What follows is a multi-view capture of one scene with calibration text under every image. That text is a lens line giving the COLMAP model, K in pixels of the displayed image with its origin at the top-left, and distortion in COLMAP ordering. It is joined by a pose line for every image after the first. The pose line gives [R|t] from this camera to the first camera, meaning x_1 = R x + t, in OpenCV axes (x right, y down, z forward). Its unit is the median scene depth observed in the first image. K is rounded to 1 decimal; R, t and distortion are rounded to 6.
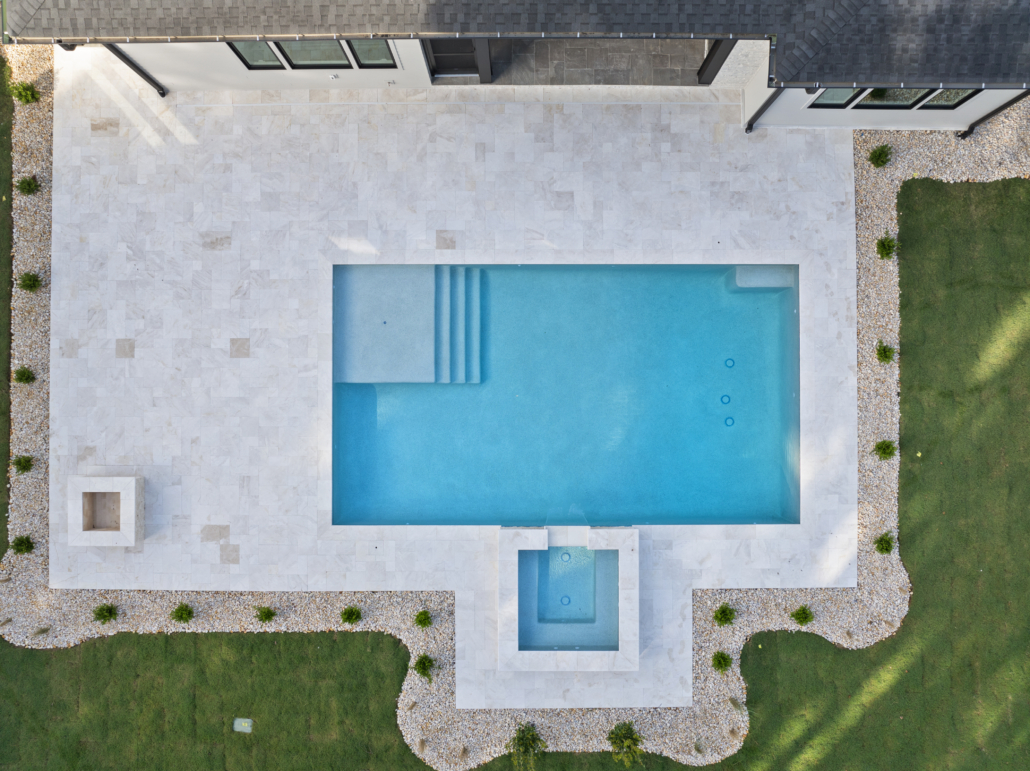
lens RADIAL K [[732.6, 0, 518.7], [0, 732.6, 383.0], [0, 0, 1]] dist [-0.068377, 0.042906]
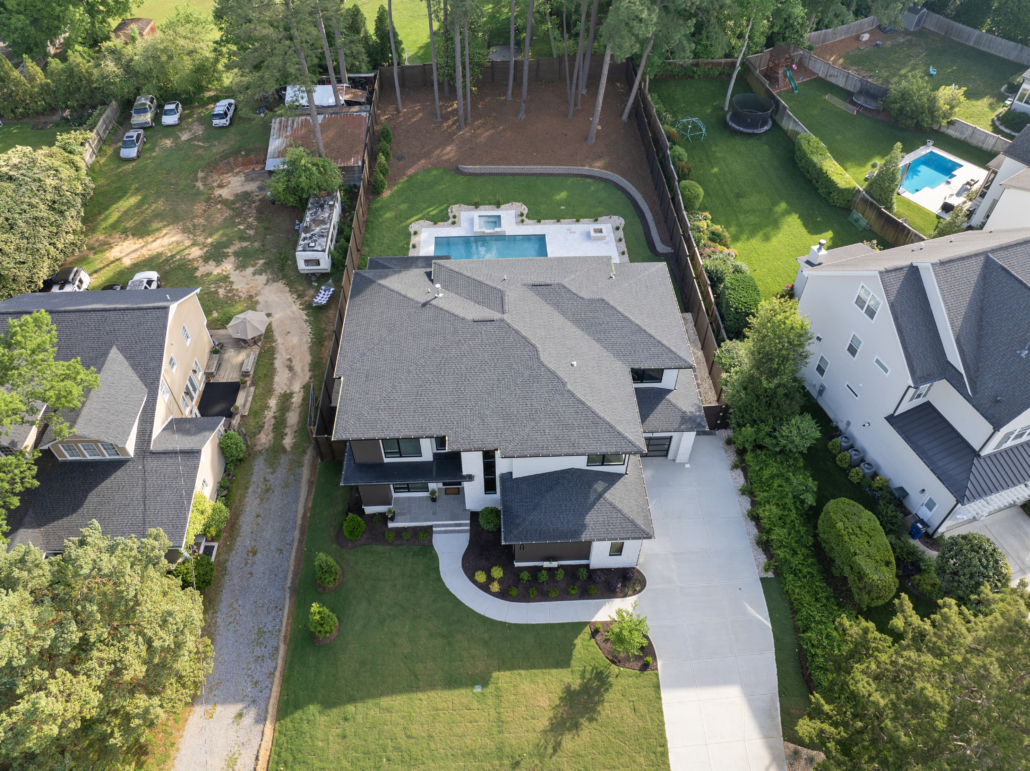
lens RADIAL K [[726.6, 0, 518.7], [0, 726.6, 383.3], [0, 0, 1]] dist [-0.054828, 0.024633]
pose [[-0.999072, 0.026902, -0.033637, 0.064925], [-0.042746, -0.715246, 0.697565, -3.389257], [-0.005293, 0.698355, 0.715732, -1.430481]]
